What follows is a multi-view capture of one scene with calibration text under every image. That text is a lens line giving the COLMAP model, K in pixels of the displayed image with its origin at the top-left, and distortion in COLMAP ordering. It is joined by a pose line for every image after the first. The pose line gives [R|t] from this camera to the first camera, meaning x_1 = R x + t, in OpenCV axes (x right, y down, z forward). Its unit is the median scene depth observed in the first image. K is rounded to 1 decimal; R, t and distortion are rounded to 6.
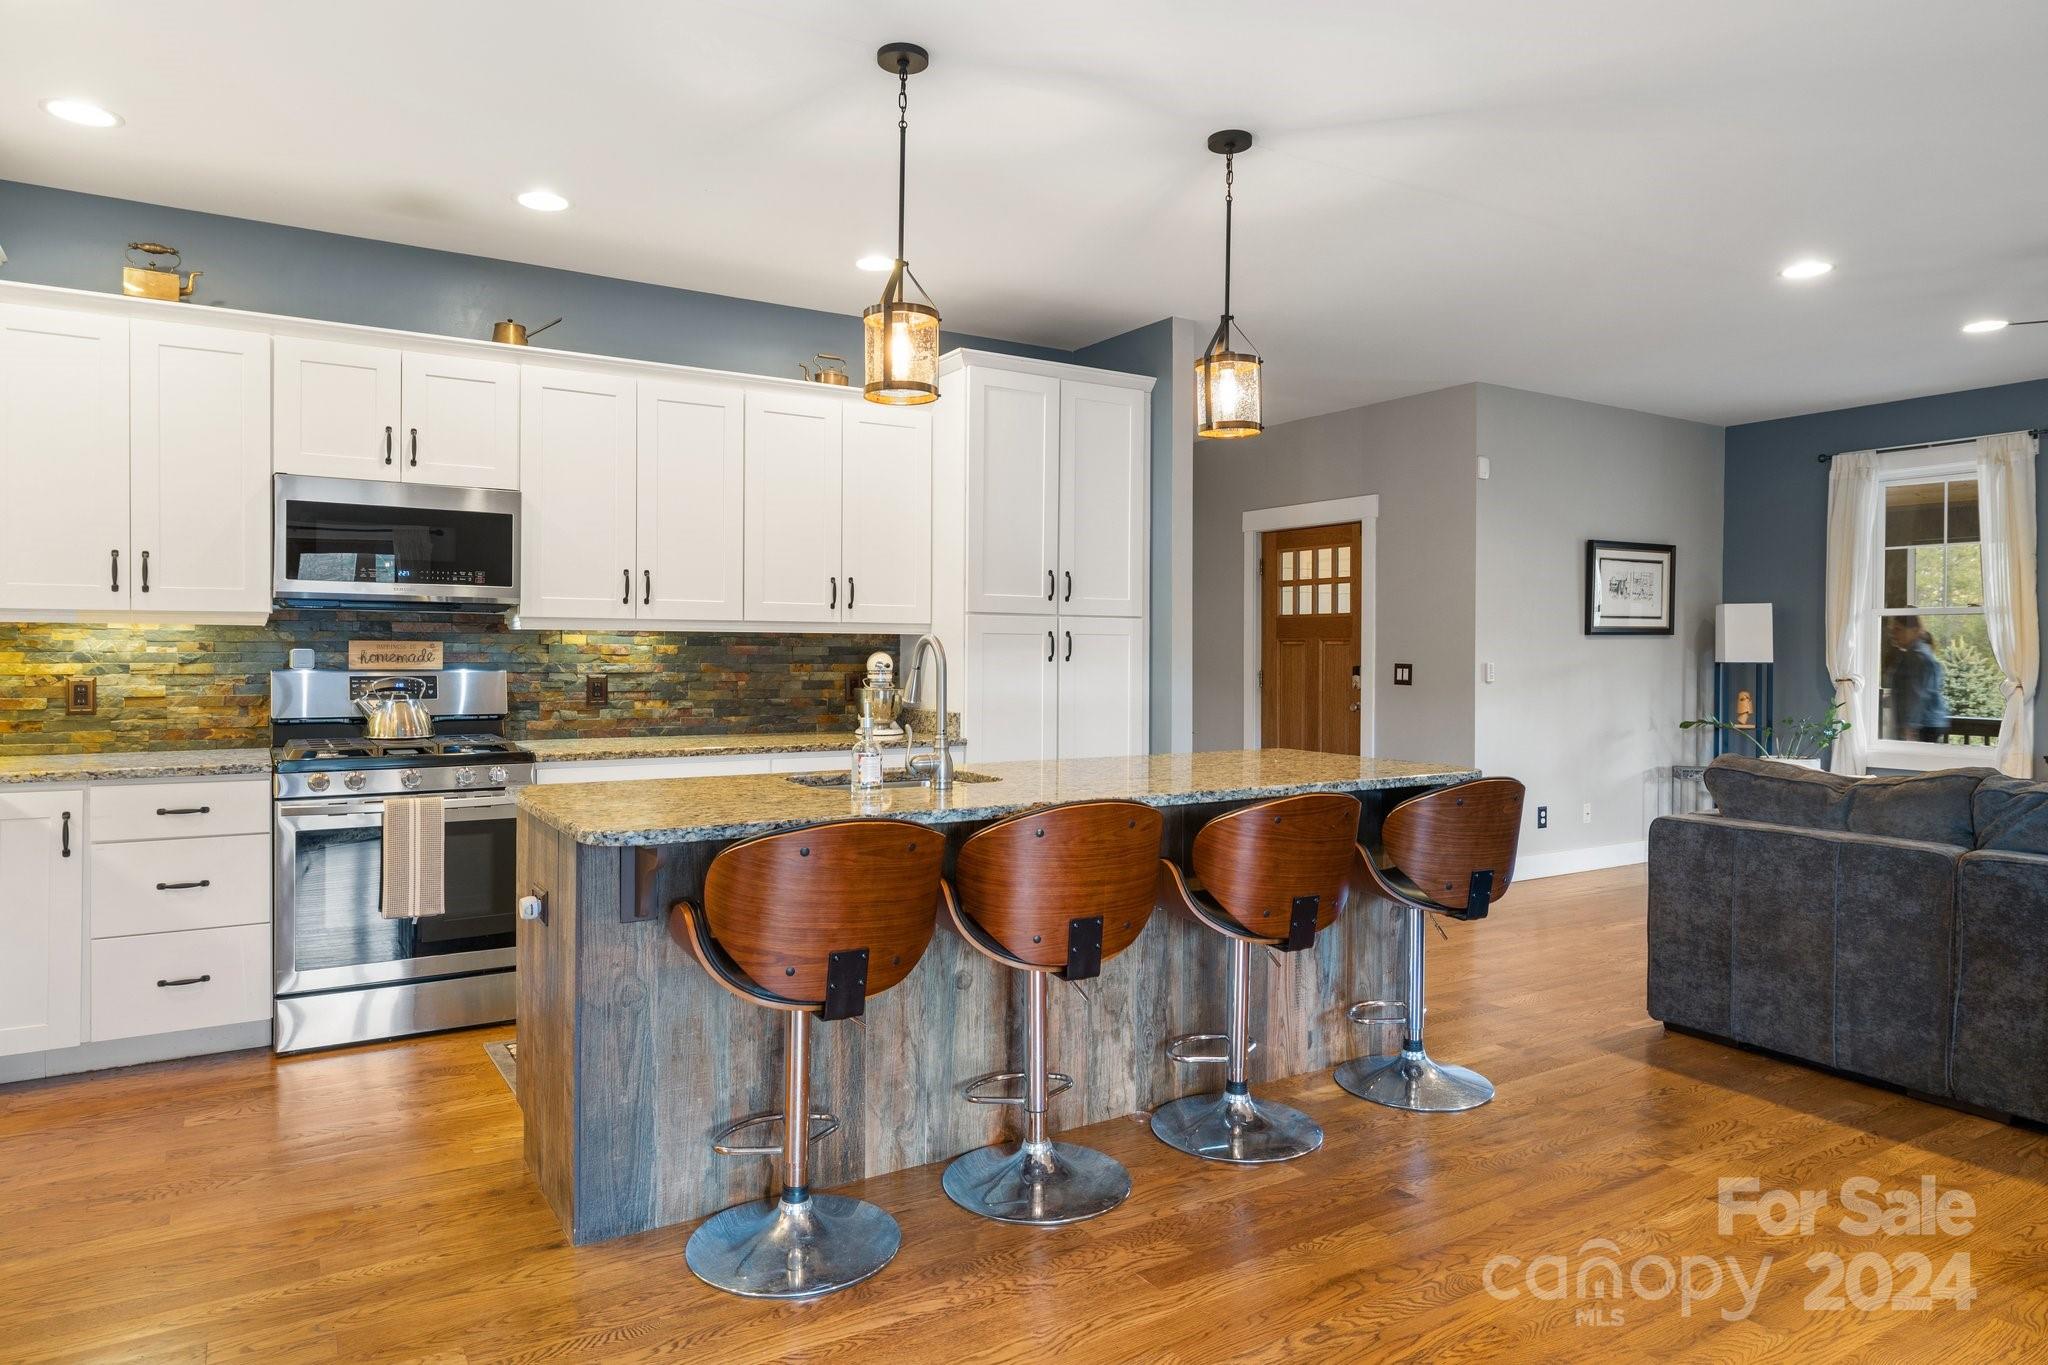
lens RADIAL K [[1232.1, 0, 1022.9], [0, 1232.1, 667.3], [0, 0, 1]] dist [-0.002762, -0.000401]
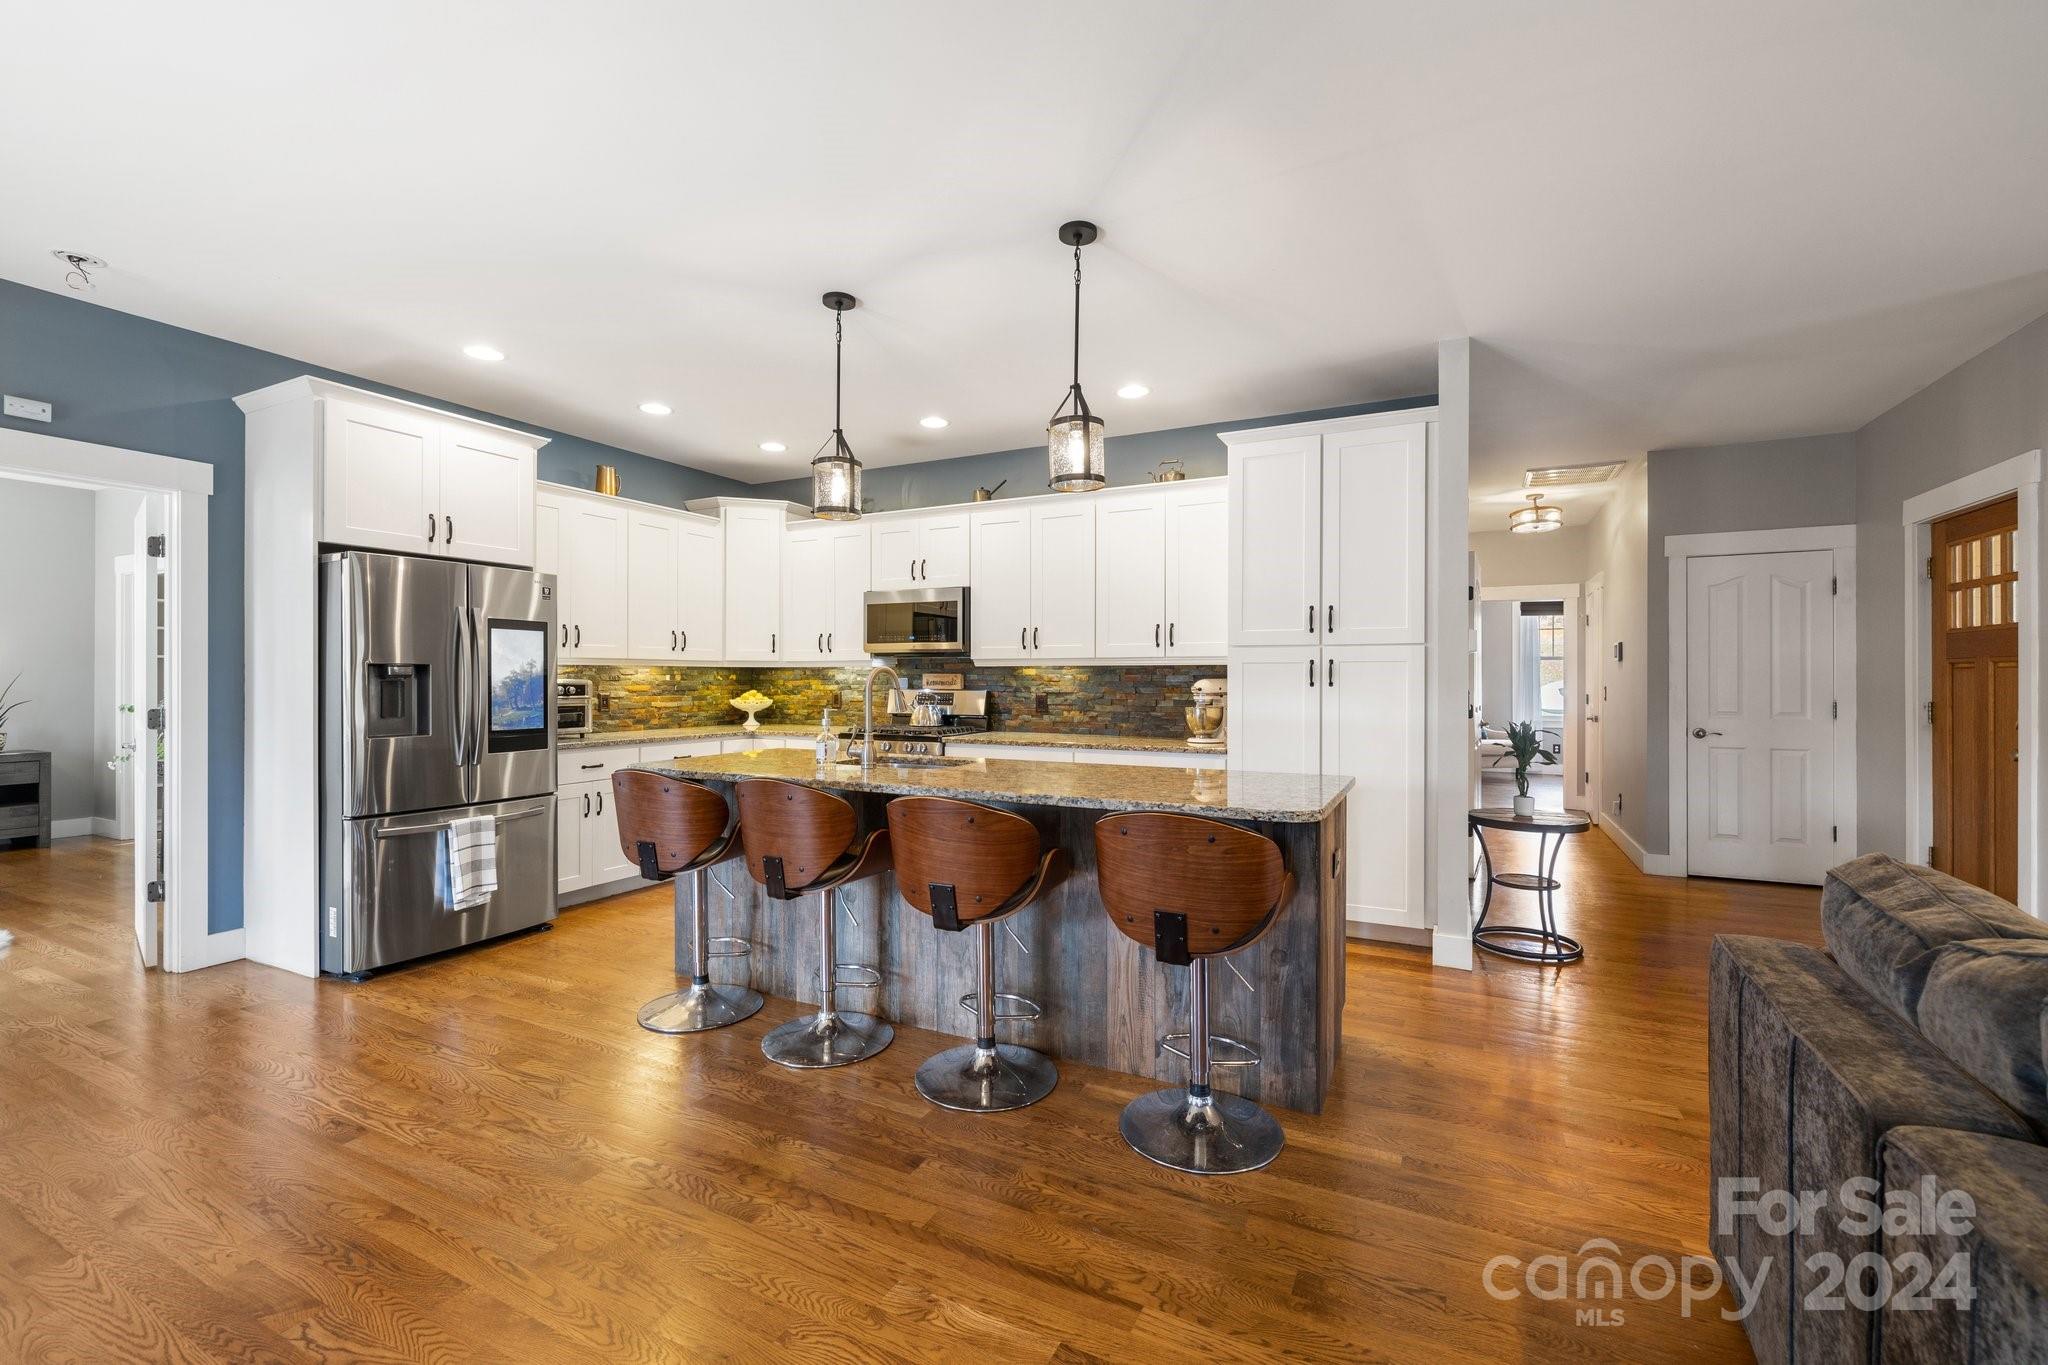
lens RADIAL K [[856.5, 0, 1012.7], [0, 856.5, 677.8], [0, 0, 1]] dist [0.000706, -0.000590]
pose [[0.521197, -0.005810, -0.853417, 0.547684], [-0.010182, 0.999863, -0.013026, 0.000399], [0.853376, 0.015479, 0.521067, 0.359249]]
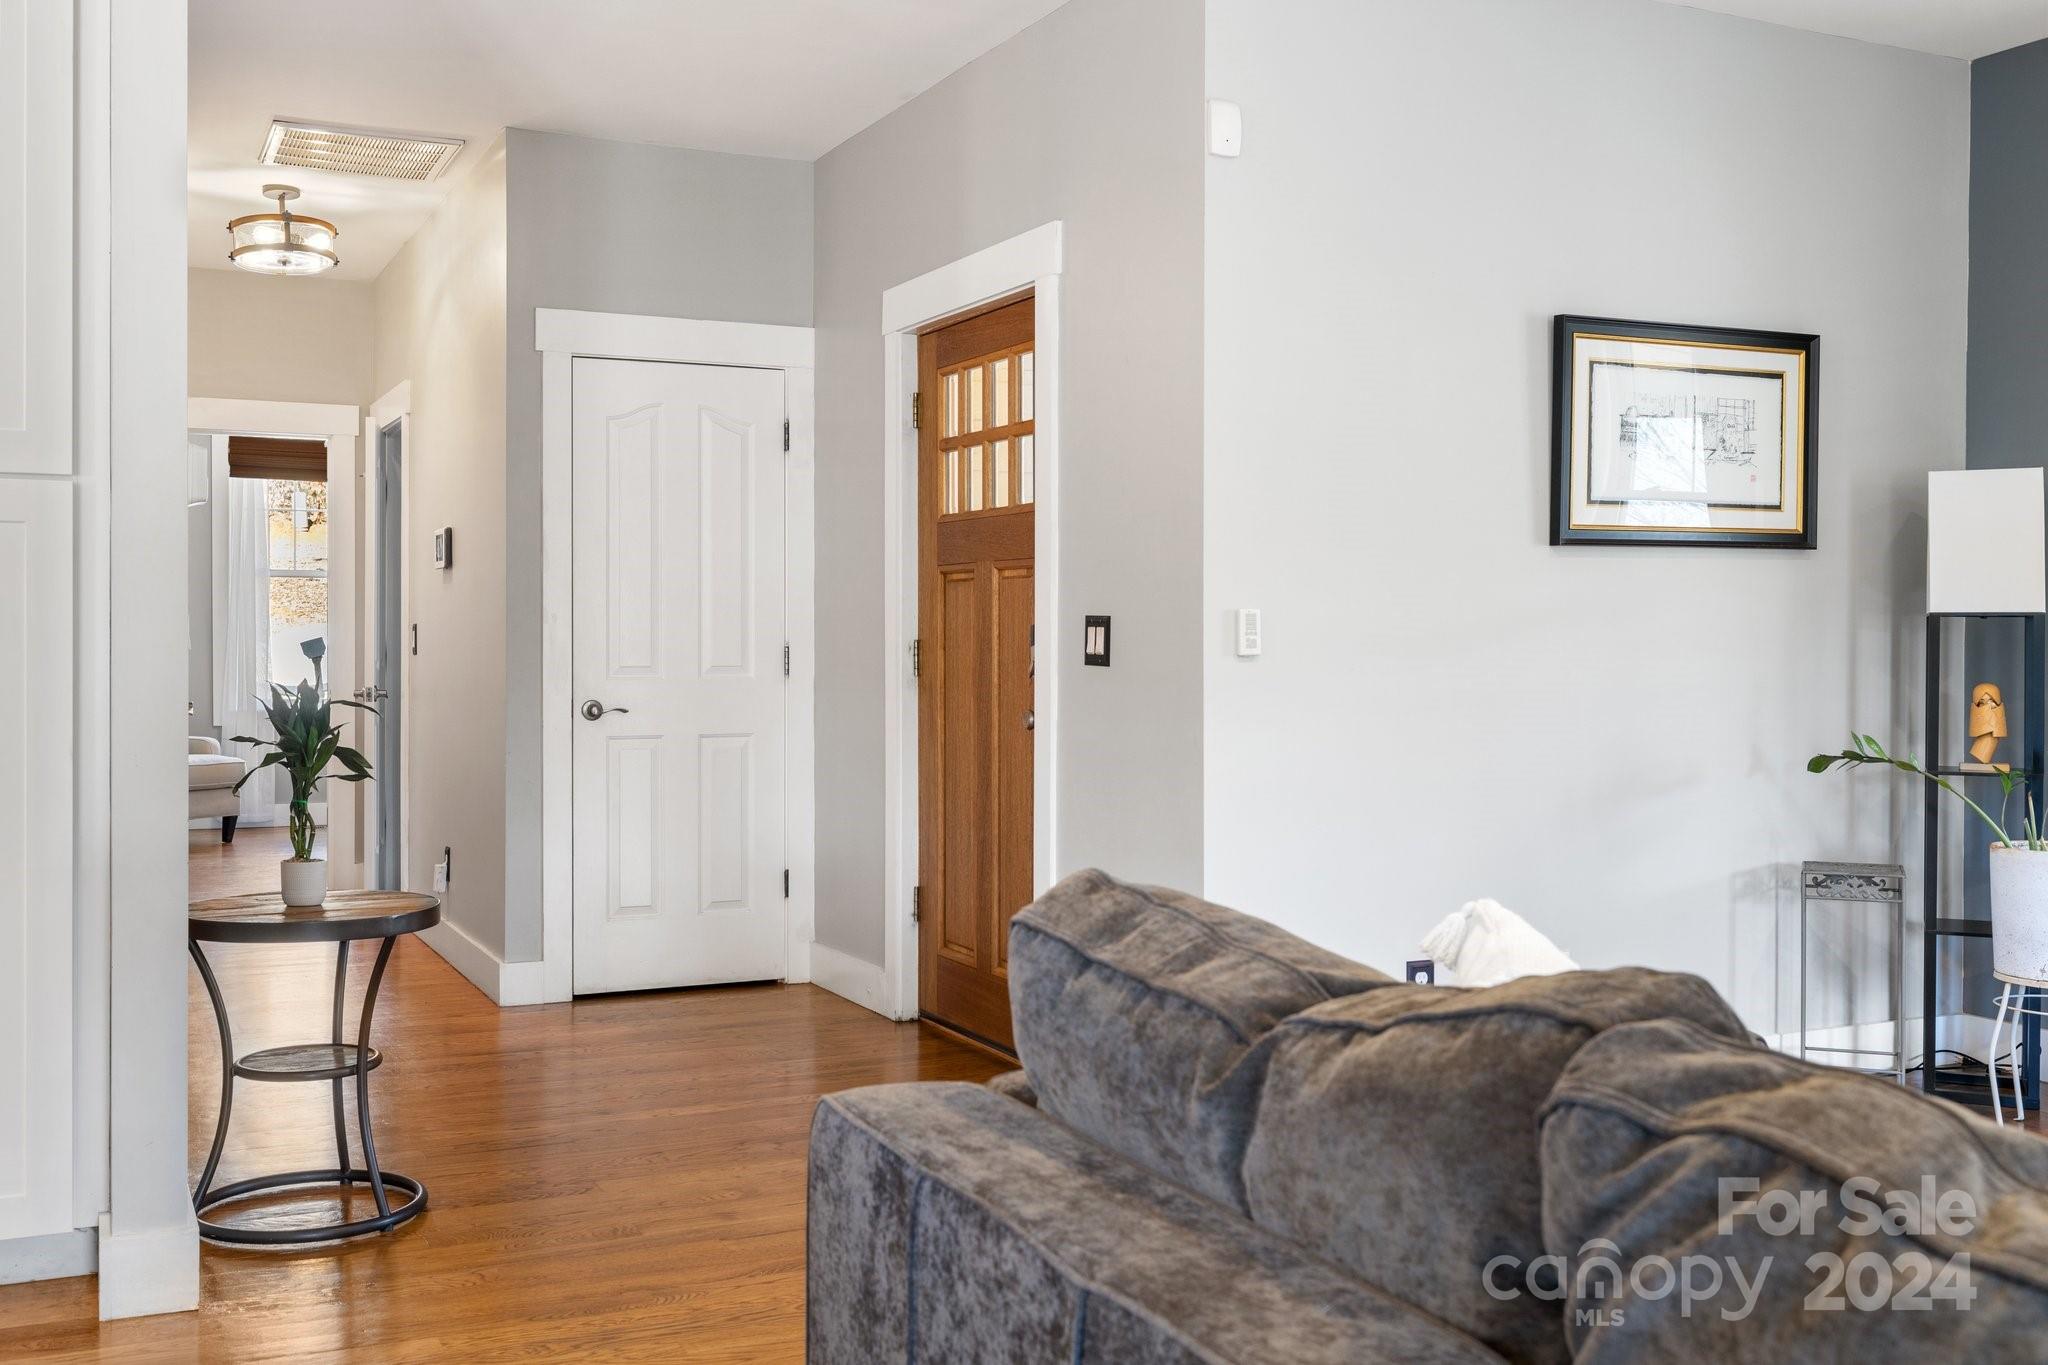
lens RADIAL K [[1987.9, 0, 1024.2], [0, 1987.9, 663.7], [0, 0, 1]] dist [0.007407, 0.000000]
pose [[0.995523, -0.001167, -0.094510, 0.469587], [0.000951, 0.999997, -0.002328, 0.020357], [0.094512, 0.002228, 0.995521, 0.433848]]
